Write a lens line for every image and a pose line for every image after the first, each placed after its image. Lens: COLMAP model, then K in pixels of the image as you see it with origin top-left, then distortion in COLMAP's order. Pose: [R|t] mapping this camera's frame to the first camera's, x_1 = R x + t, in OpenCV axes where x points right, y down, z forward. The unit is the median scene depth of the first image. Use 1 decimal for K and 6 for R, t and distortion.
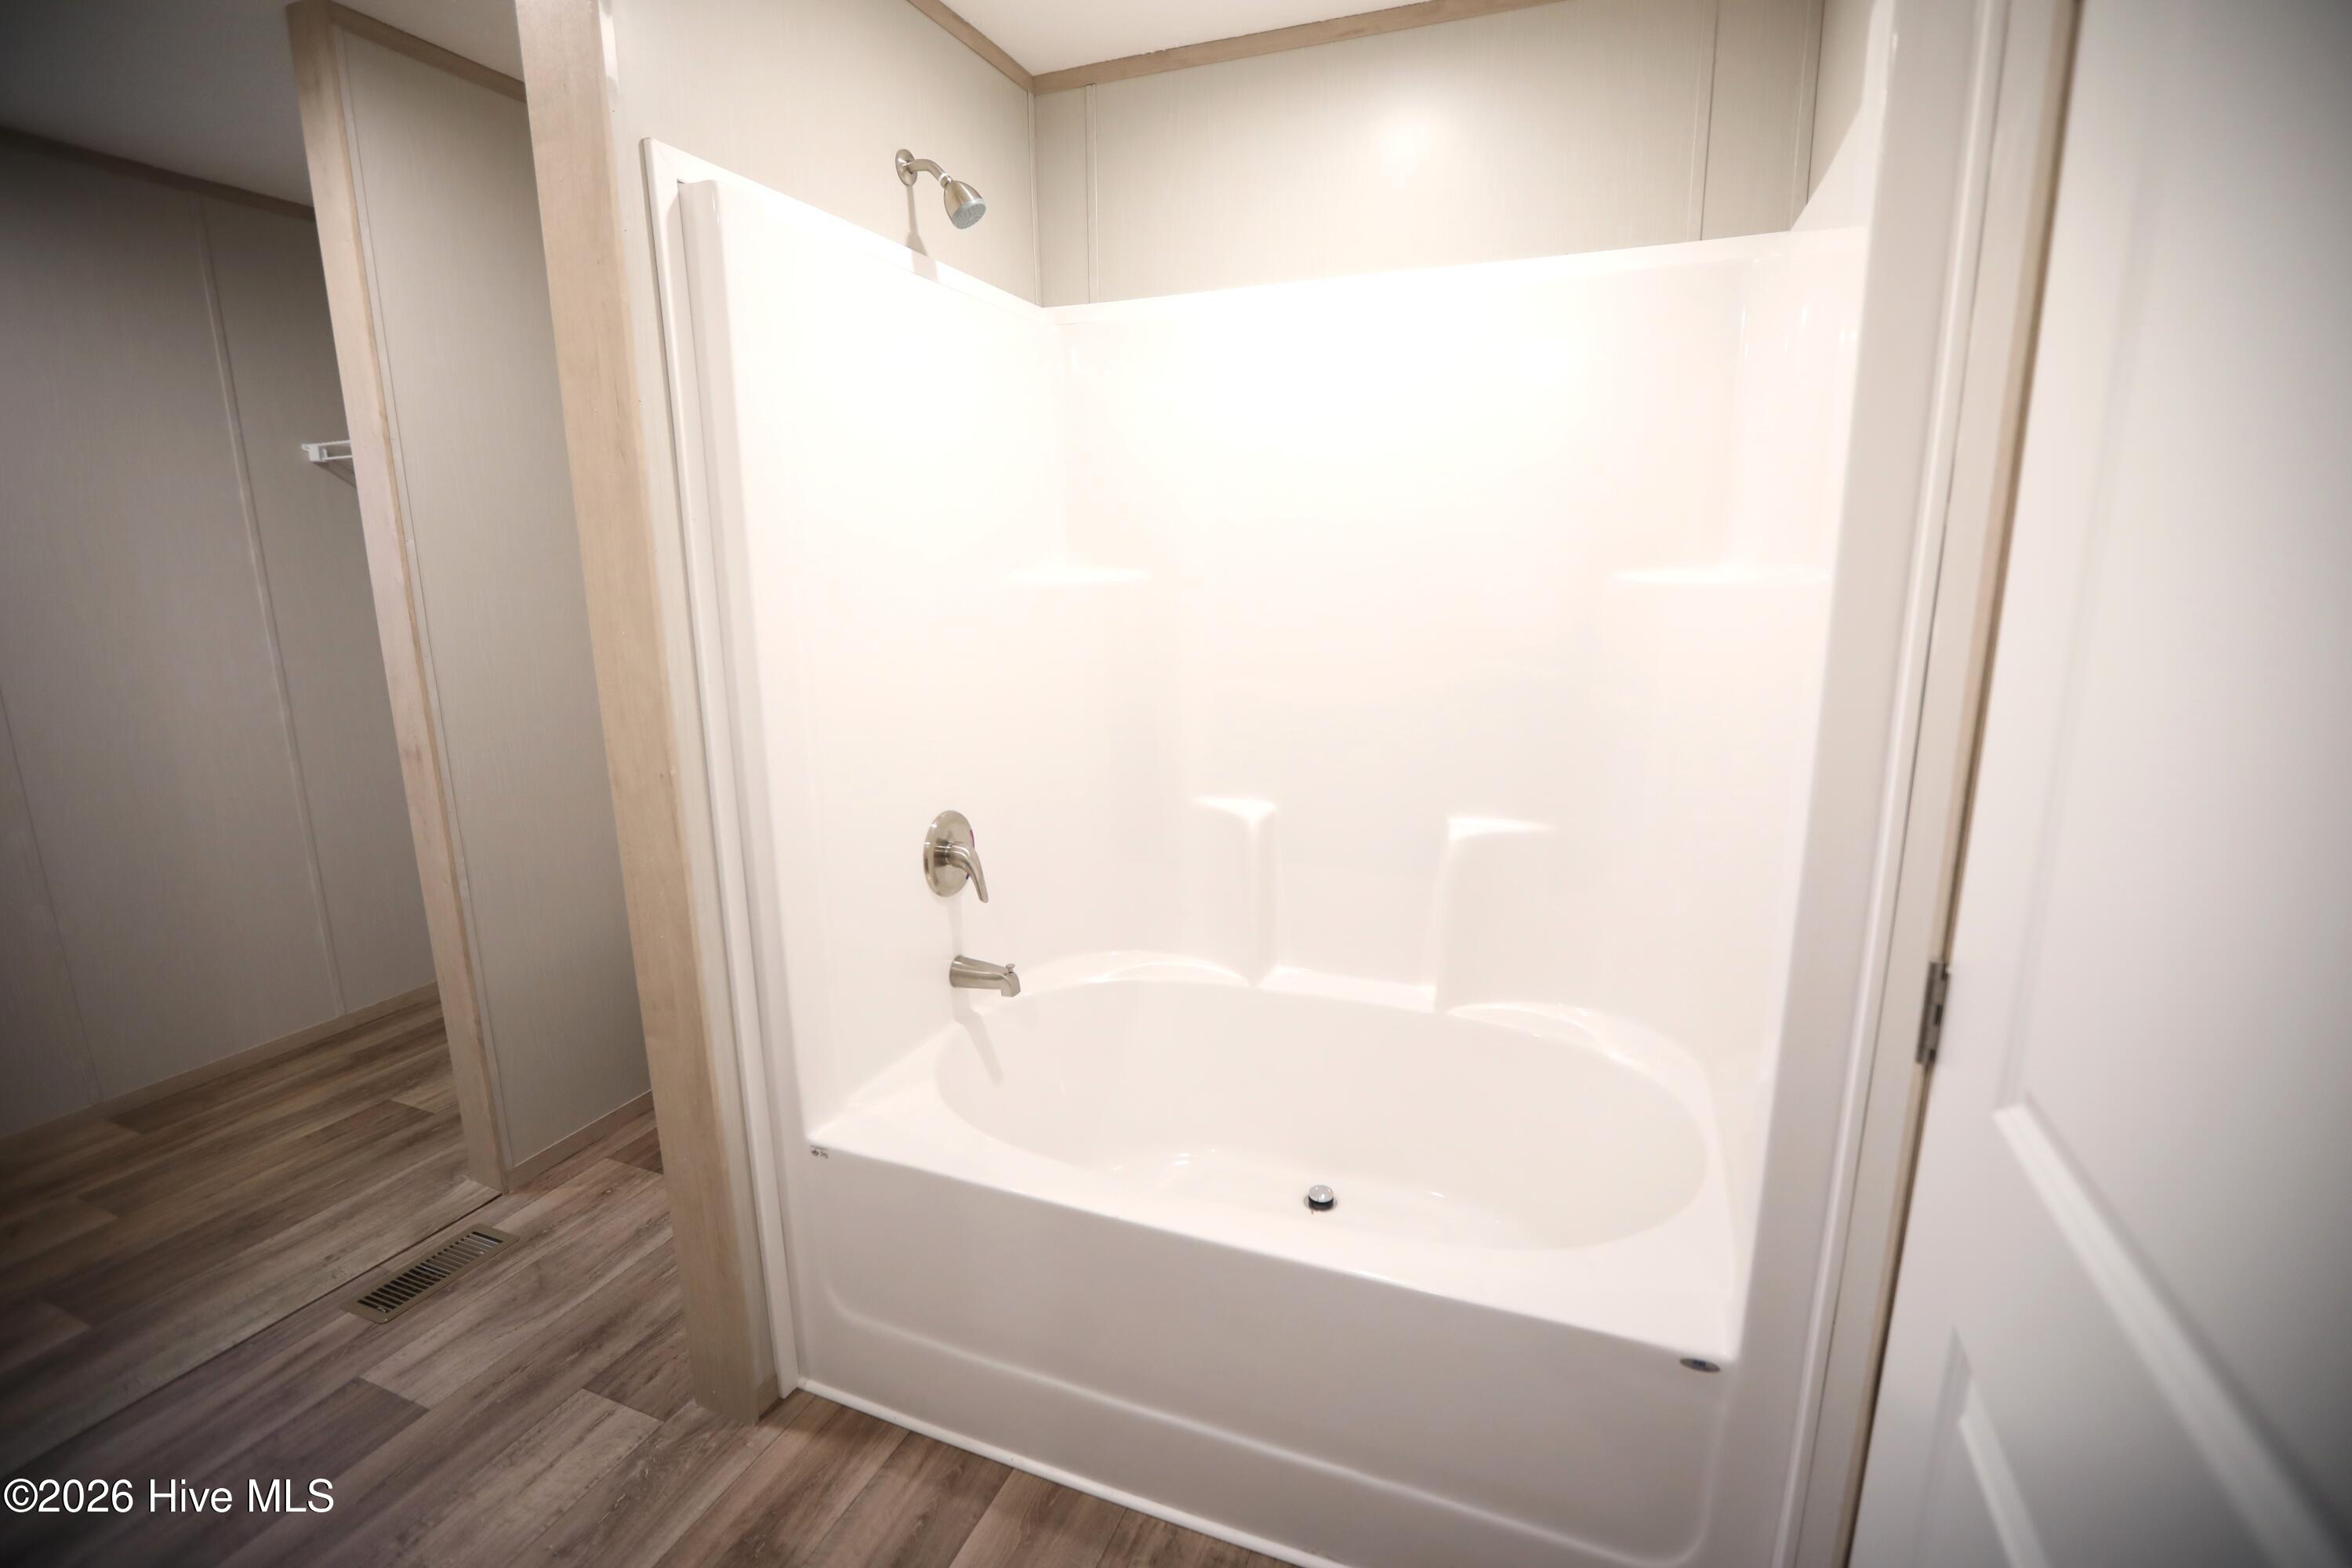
lens RADIAL K [[1065.7, 0, 1182.7], [0, 1065.7, 788.7], [0, 0, 1]] dist [-0.028314, 0.006813]
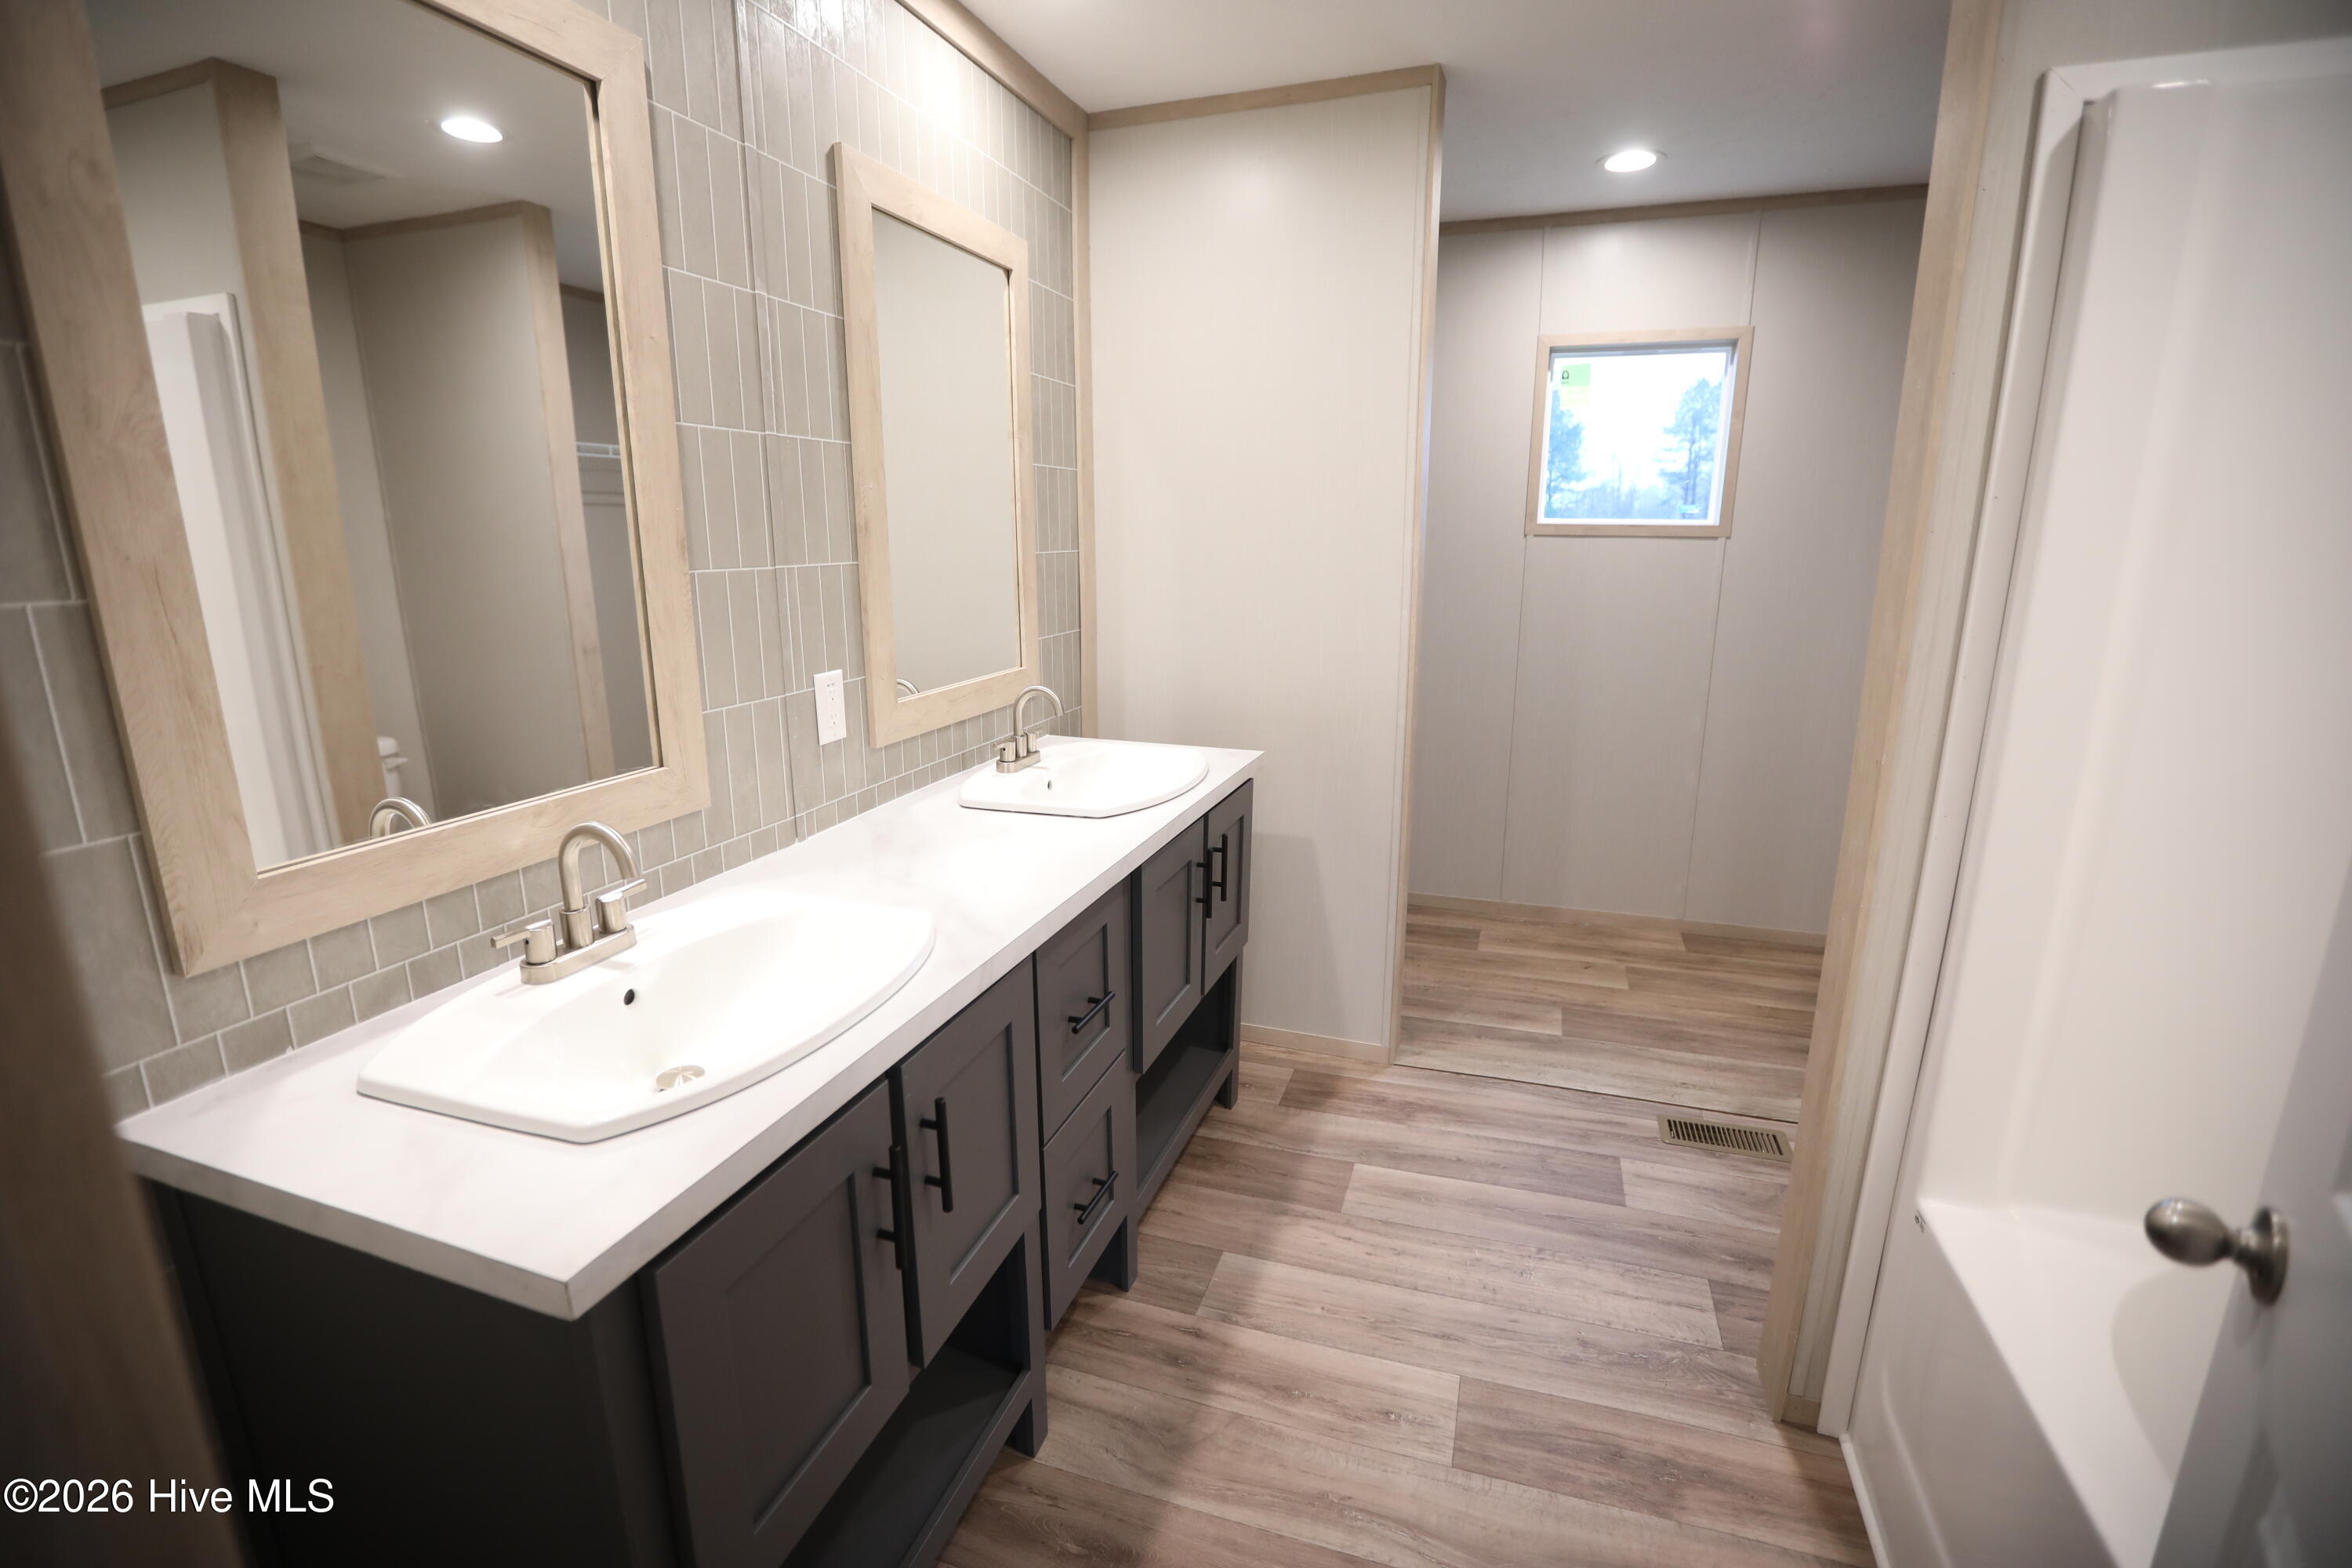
lens RADIAL K [[1065.7, 0, 1170.3], [0, 1065.7, 794.8], [0, 0, 1]] dist [-0.028314, 0.006813]
pose [[0.053261, 0.246938, -0.967566, 0.362295], [-0.207926, 0.950447, 0.231124, -0.061556], [0.976693, 0.188872, 0.101967, 0.231149]]
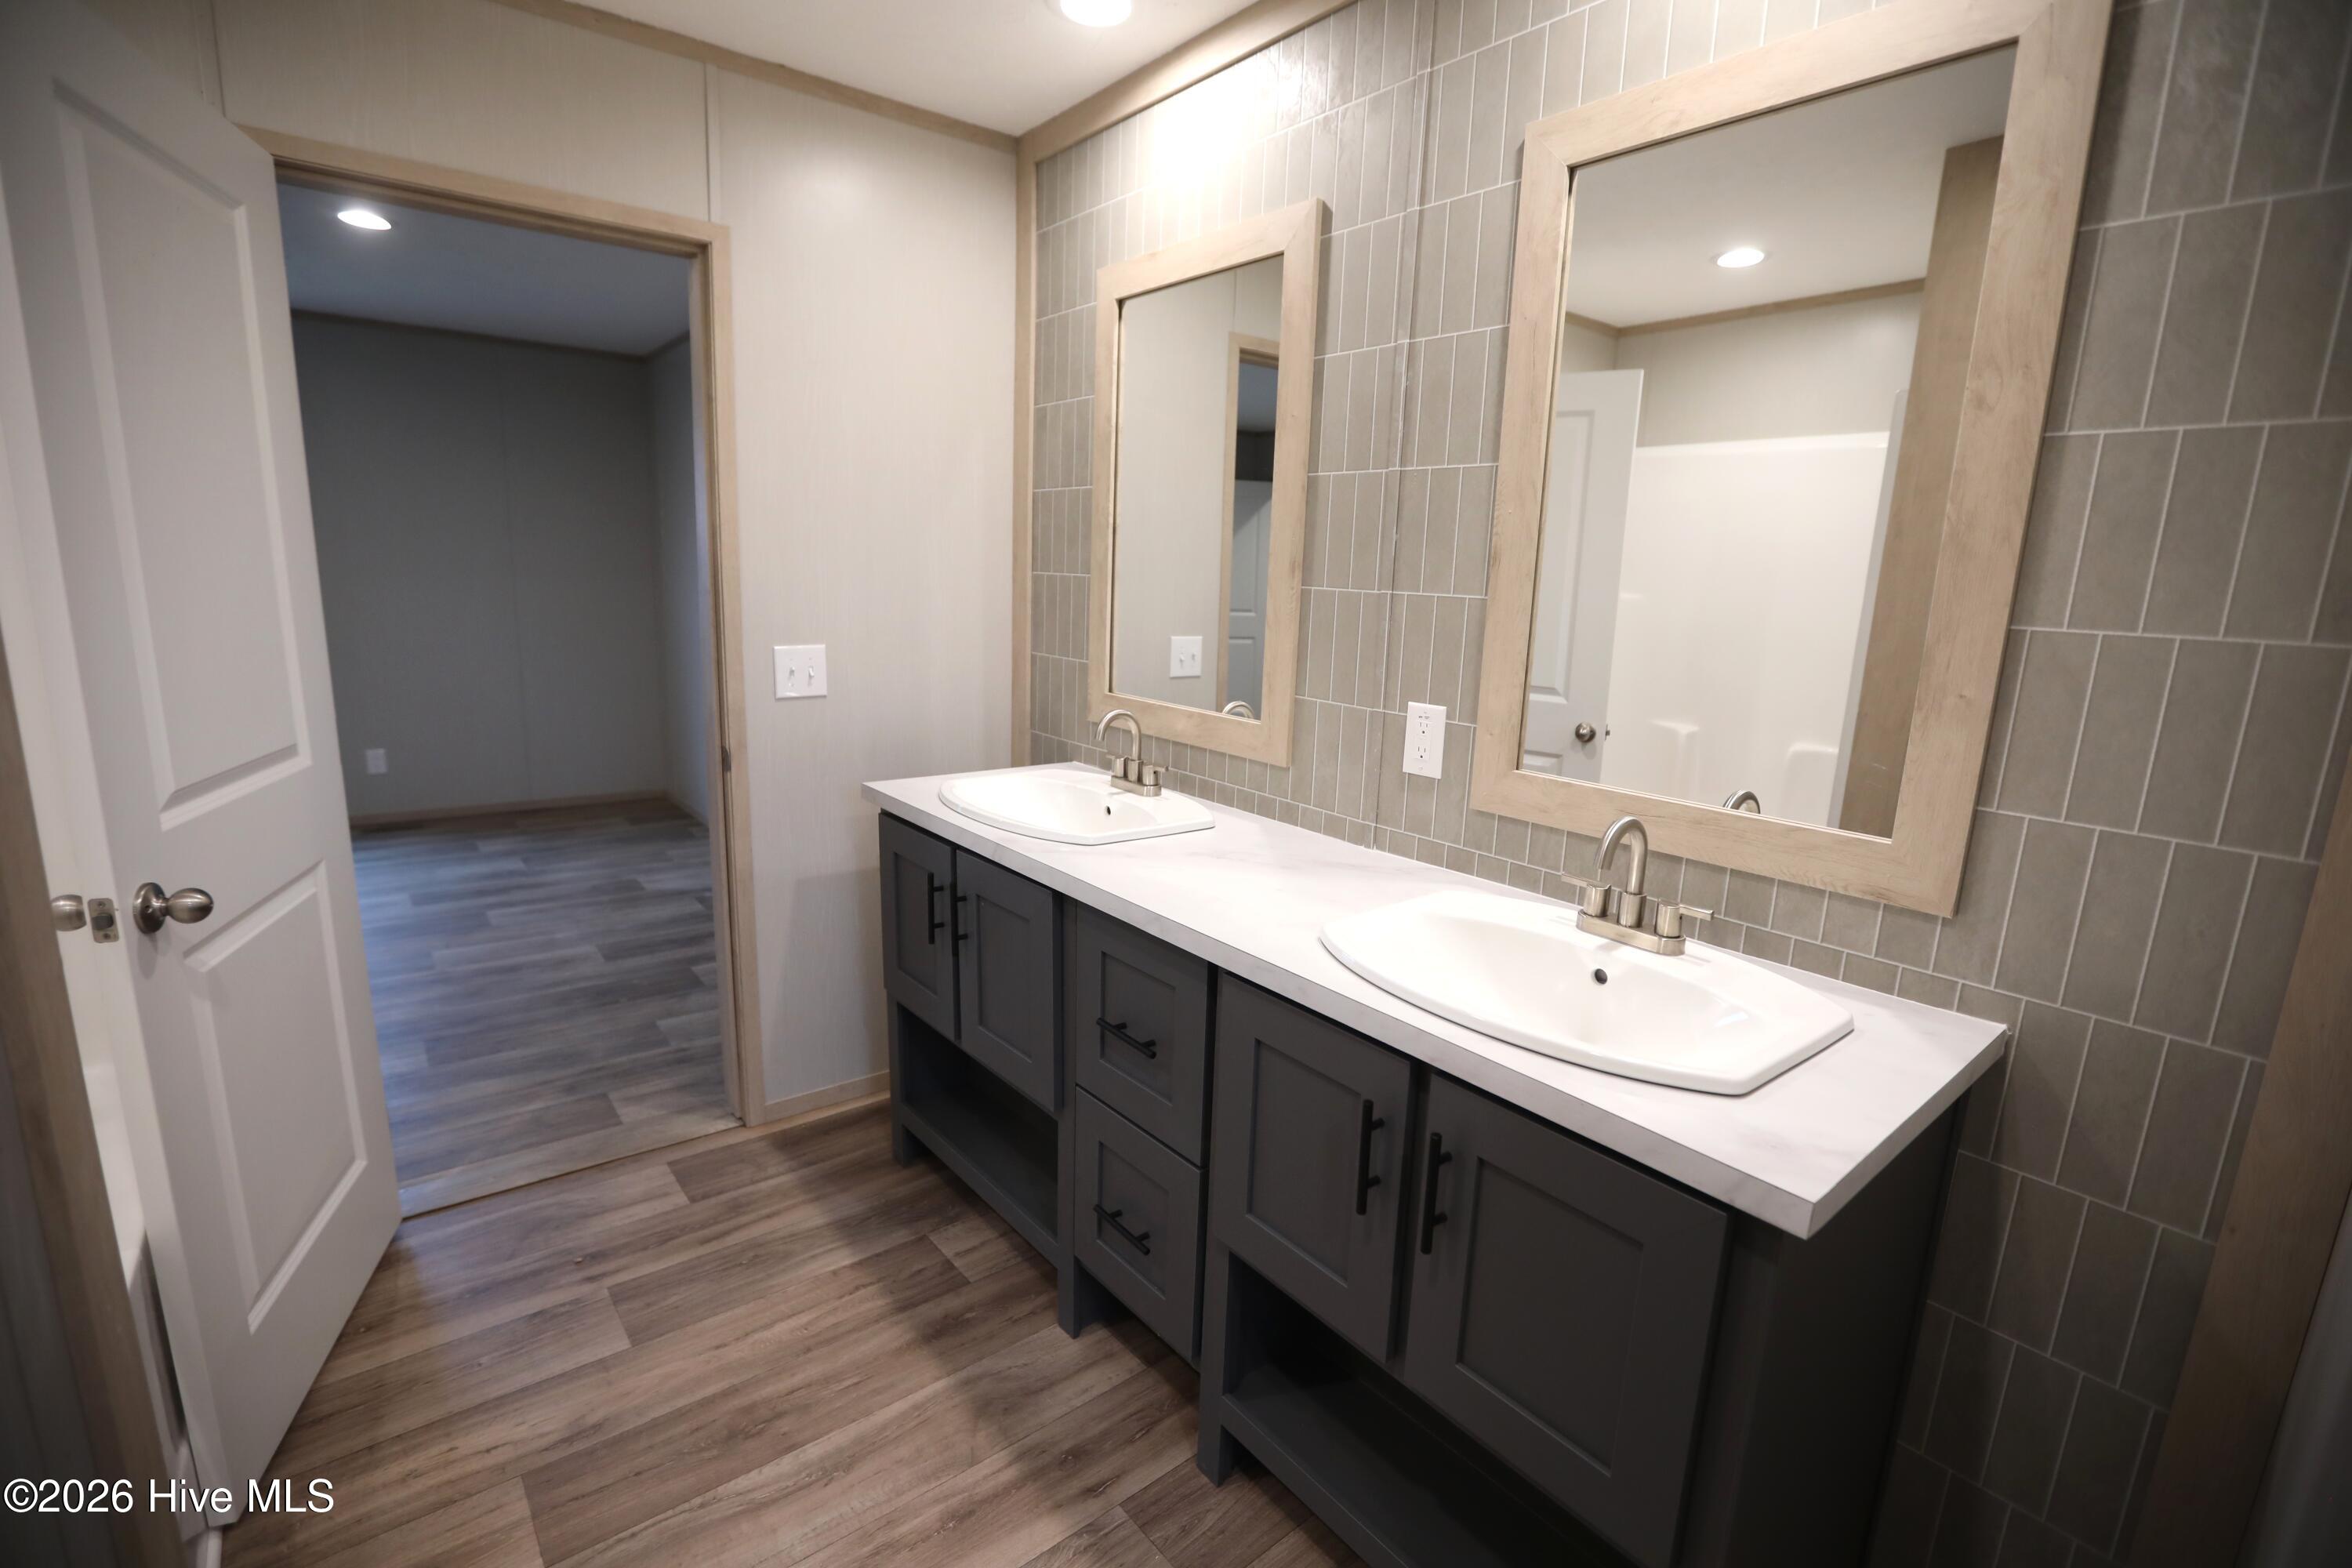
lens RADIAL K [[1065.7, 0, 1166.9], [0, 1065.7, 791.7], [0, 0, 1]] dist [-0.028314, 0.006813]
pose [[-0.873406, -0.124475, 0.470817, -1.355559], [0.076934, 0.919375, 0.385785, -0.240433], [-0.480878, 0.373168, -0.793411, 1.153126]]
